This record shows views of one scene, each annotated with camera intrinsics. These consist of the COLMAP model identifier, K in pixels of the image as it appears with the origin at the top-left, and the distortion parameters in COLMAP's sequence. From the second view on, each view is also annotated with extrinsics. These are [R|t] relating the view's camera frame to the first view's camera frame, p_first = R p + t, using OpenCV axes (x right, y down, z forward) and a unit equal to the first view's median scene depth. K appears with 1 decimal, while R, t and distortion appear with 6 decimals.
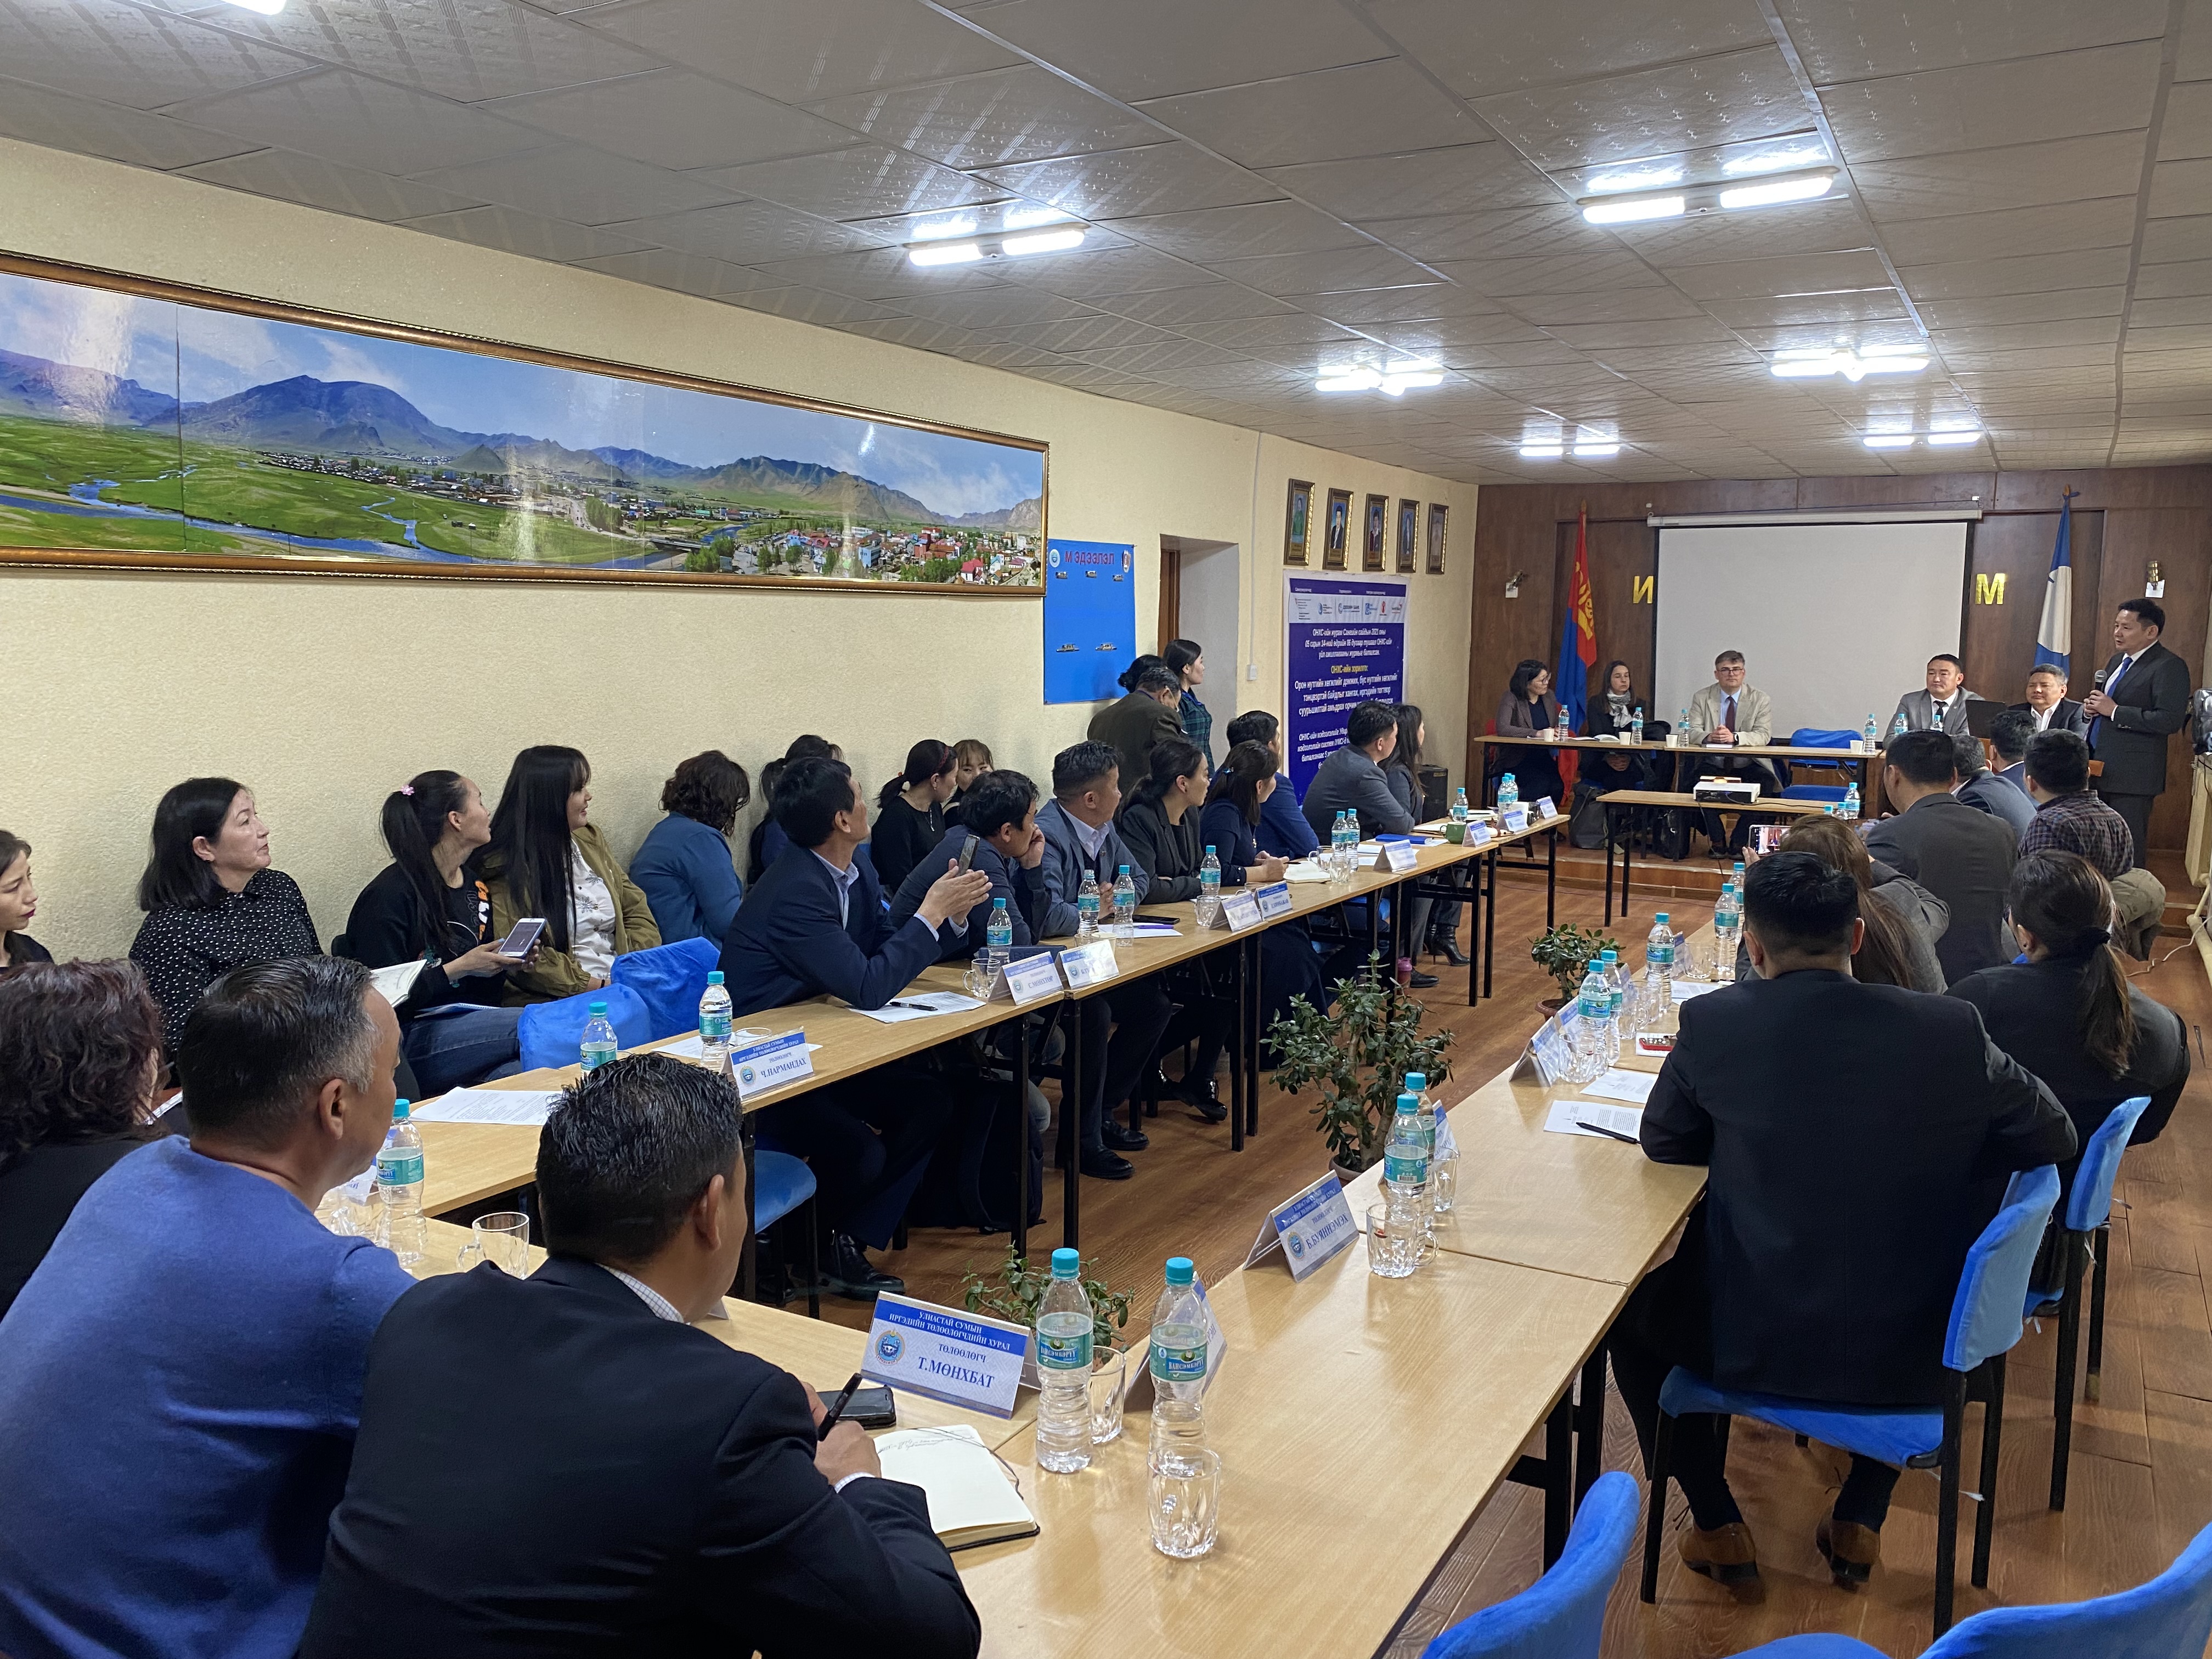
lens RADIAL K [[1728.4, 0, 1106.0], [0, 1728.4, 829.5], [0, 0, 1]] dist [0.074660, -0.081053]
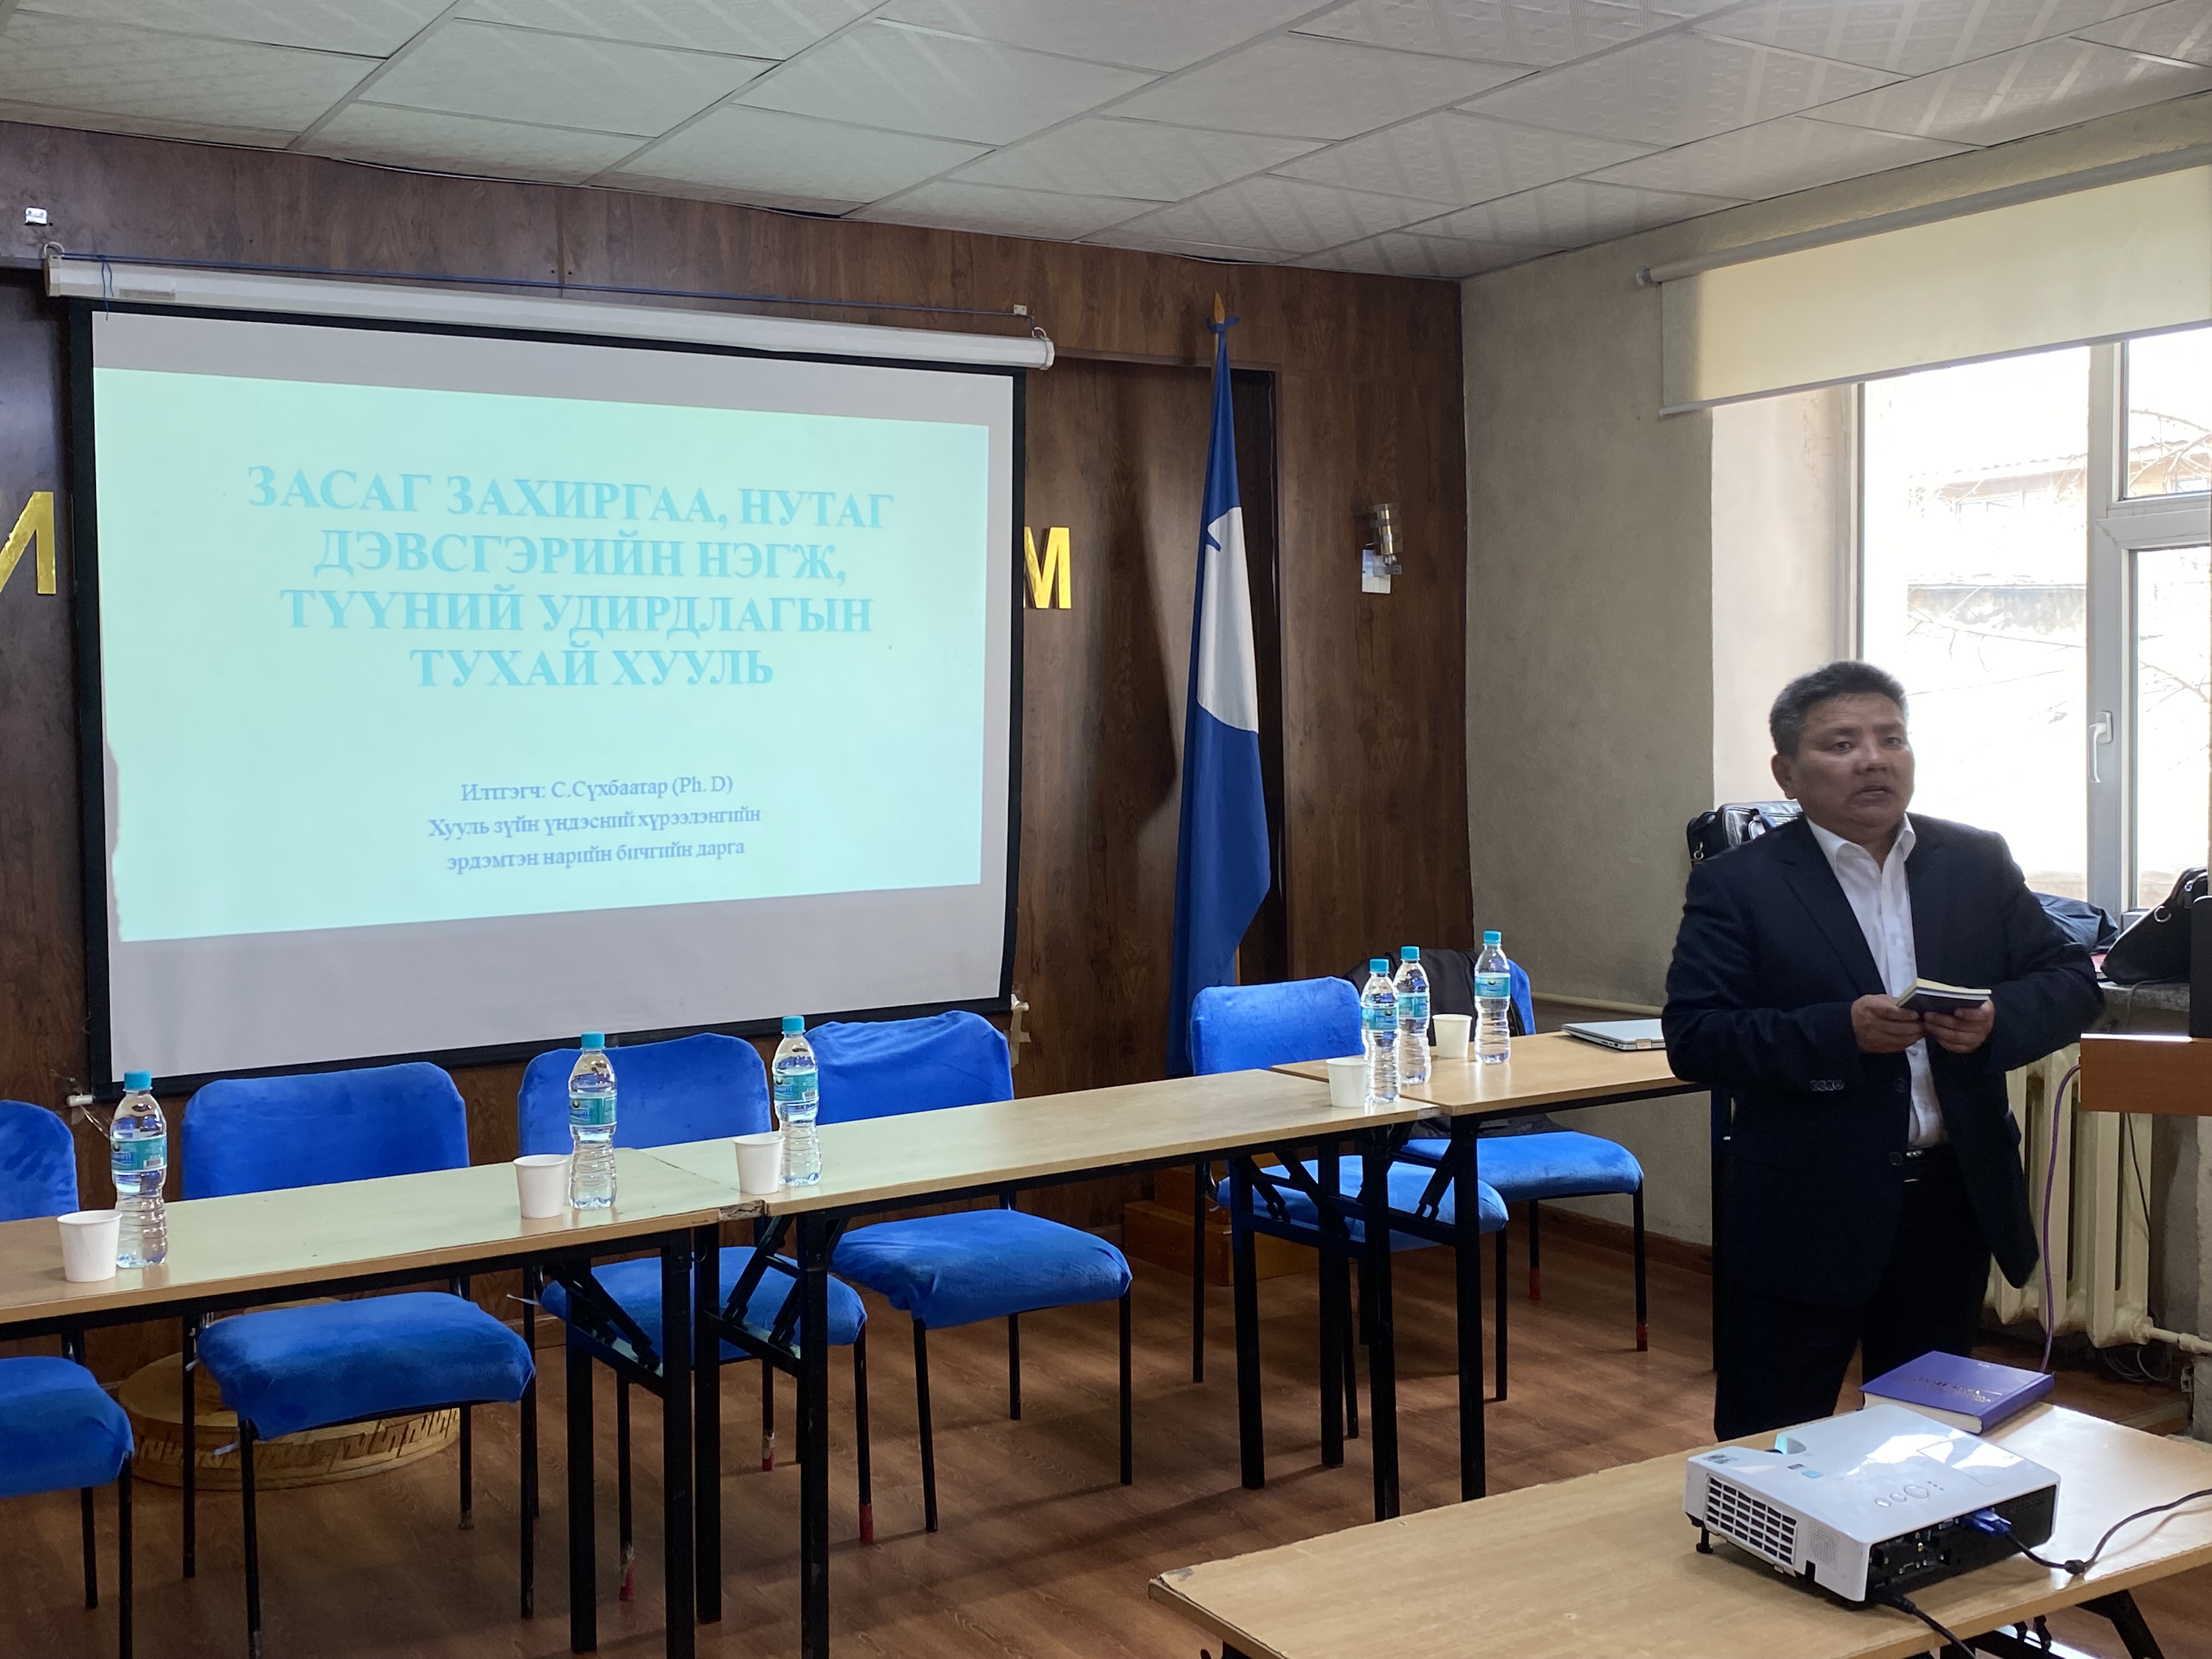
lens RADIAL K [[2389.9, 0, 1169.0], [0, 2389.9, 826.6], [0, 0, 1]] dist [0.123761, -0.281281]
pose [[0.463765, -0.065065, 0.883566, 0.105161], [0.124269, 0.992218, 0.007840, -0.123460], [-0.877200, 0.106164, 0.468242, 1.099802]]
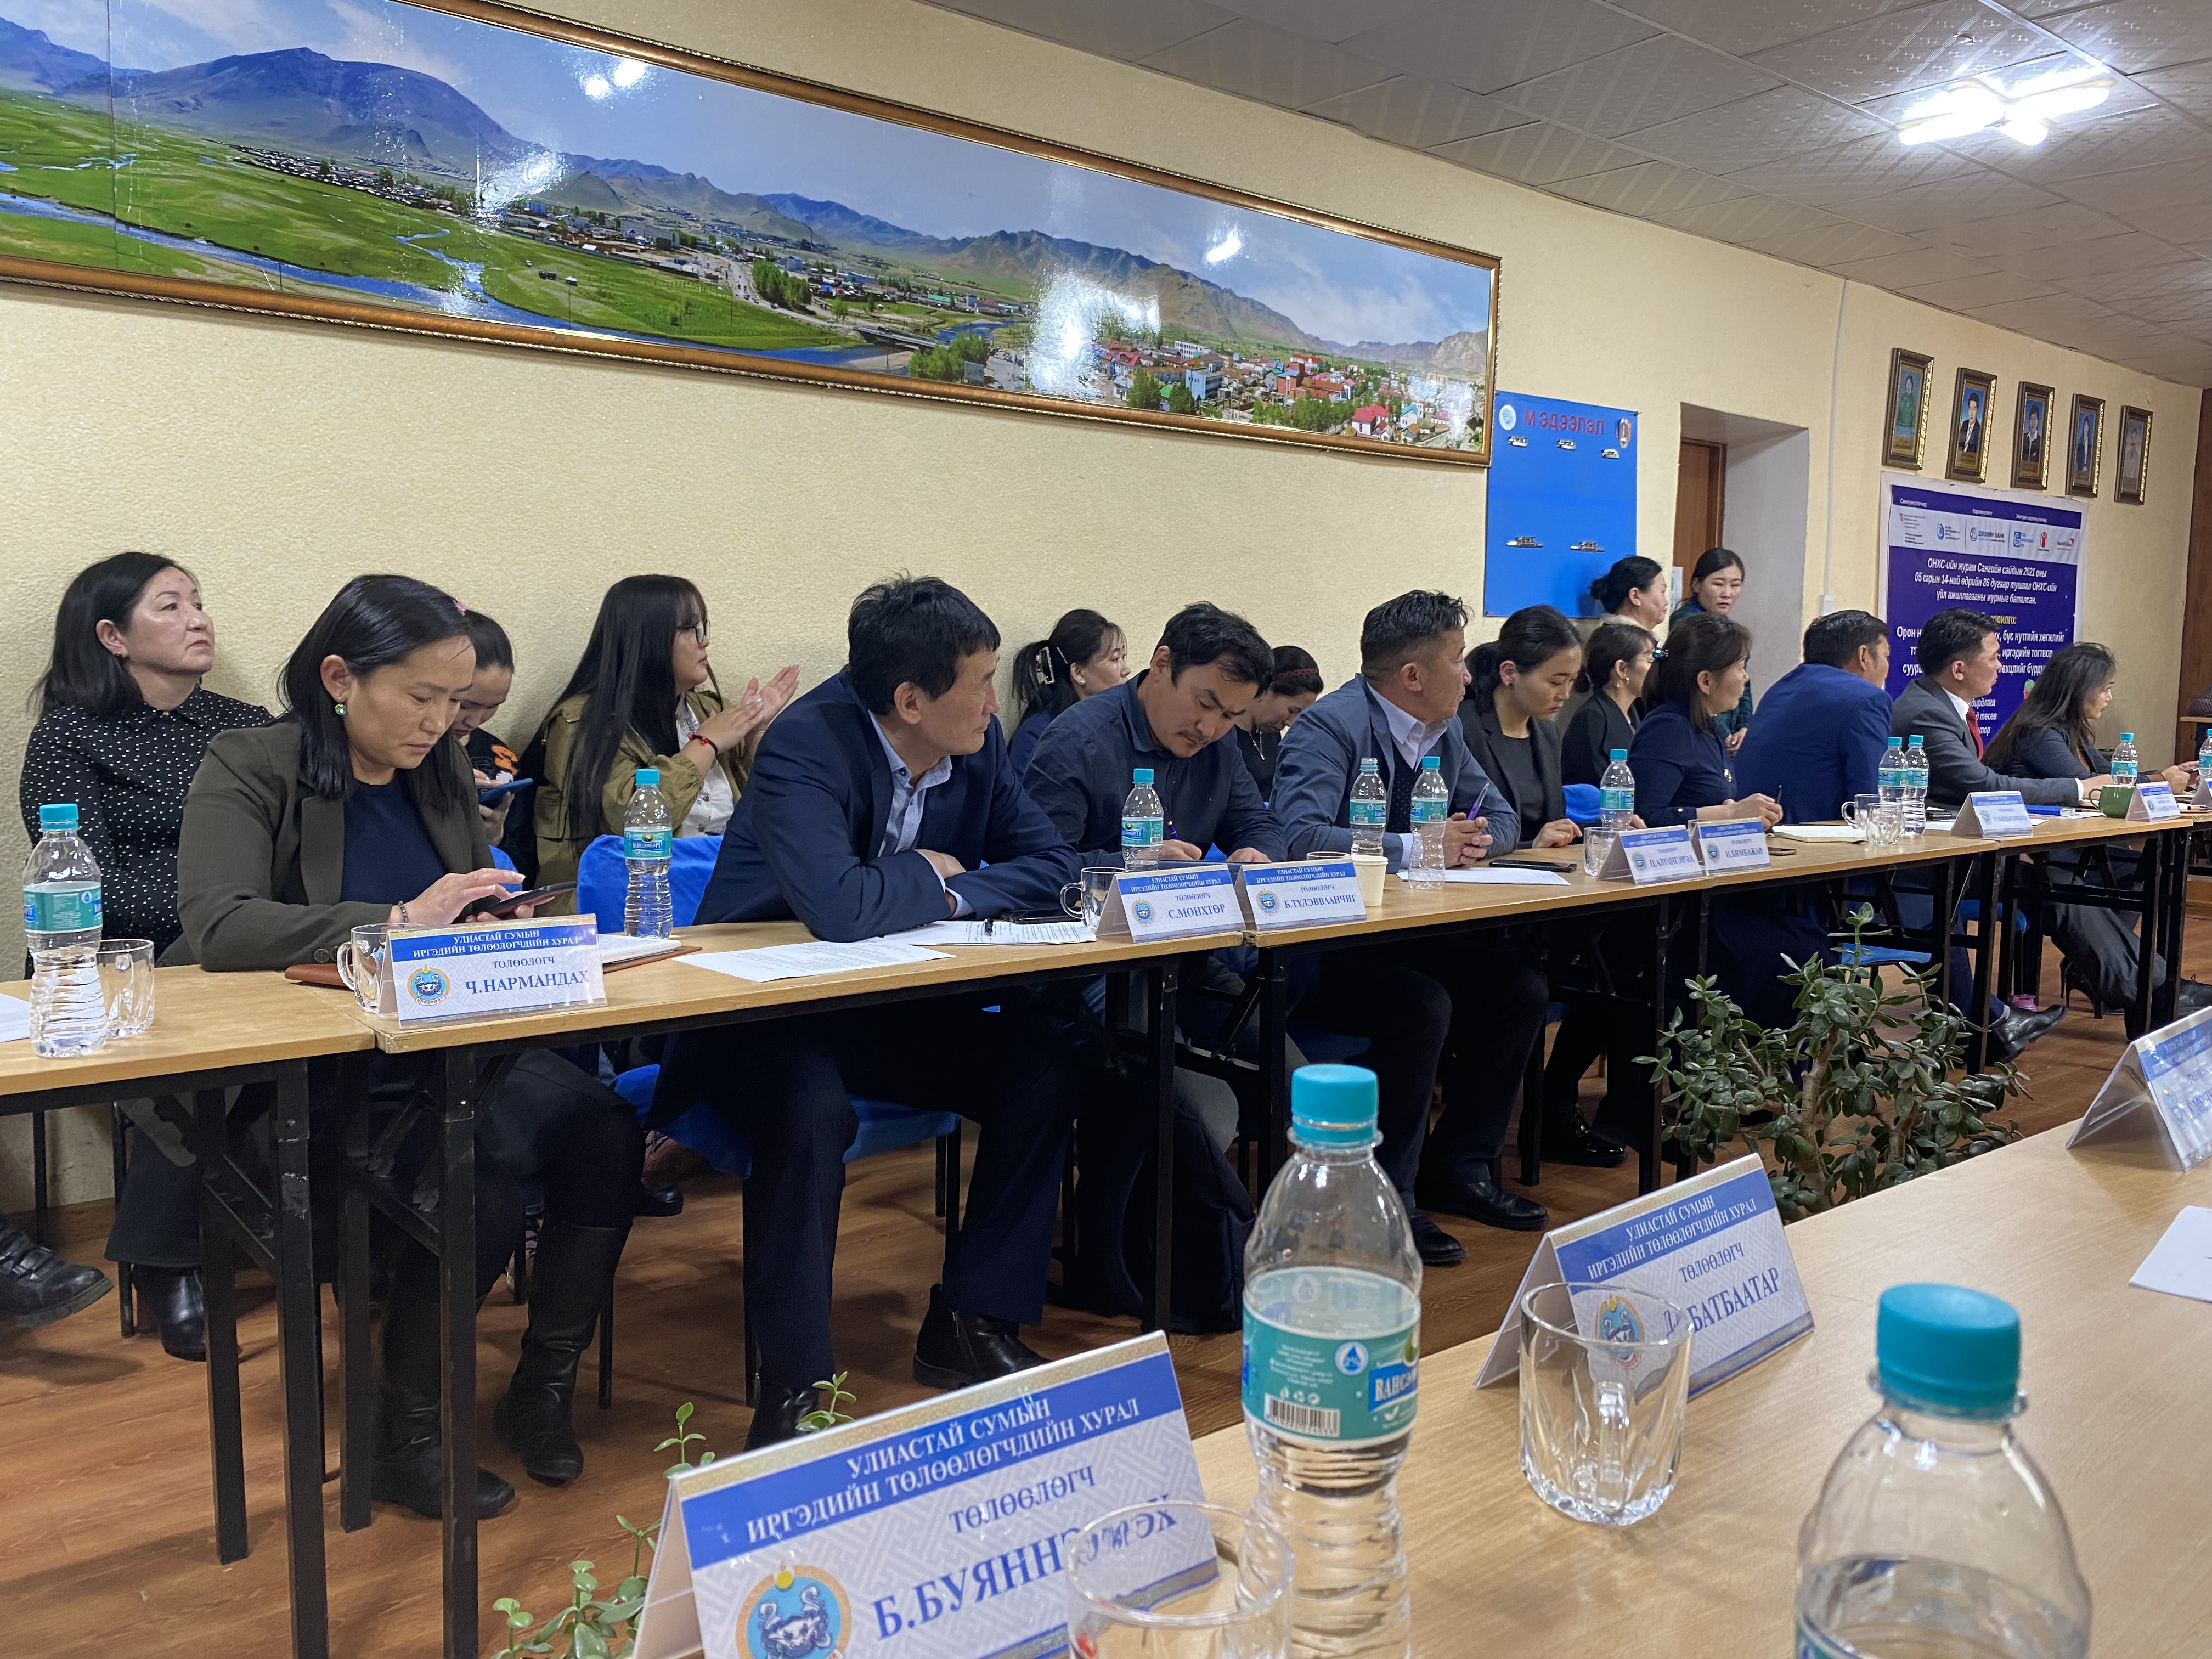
lens RADIAL K [[1717.8, 0, 1096.4], [0, 1717.8, 820.2], [0, 0, 1]] dist [0.043366, -0.062869]
pose [[0.932776, 0.033835, -0.358865, 0.077091], [-0.046777, 0.998528, -0.027441, 0.042911], [0.357408, 0.042383, 0.932986, 0.259493]]
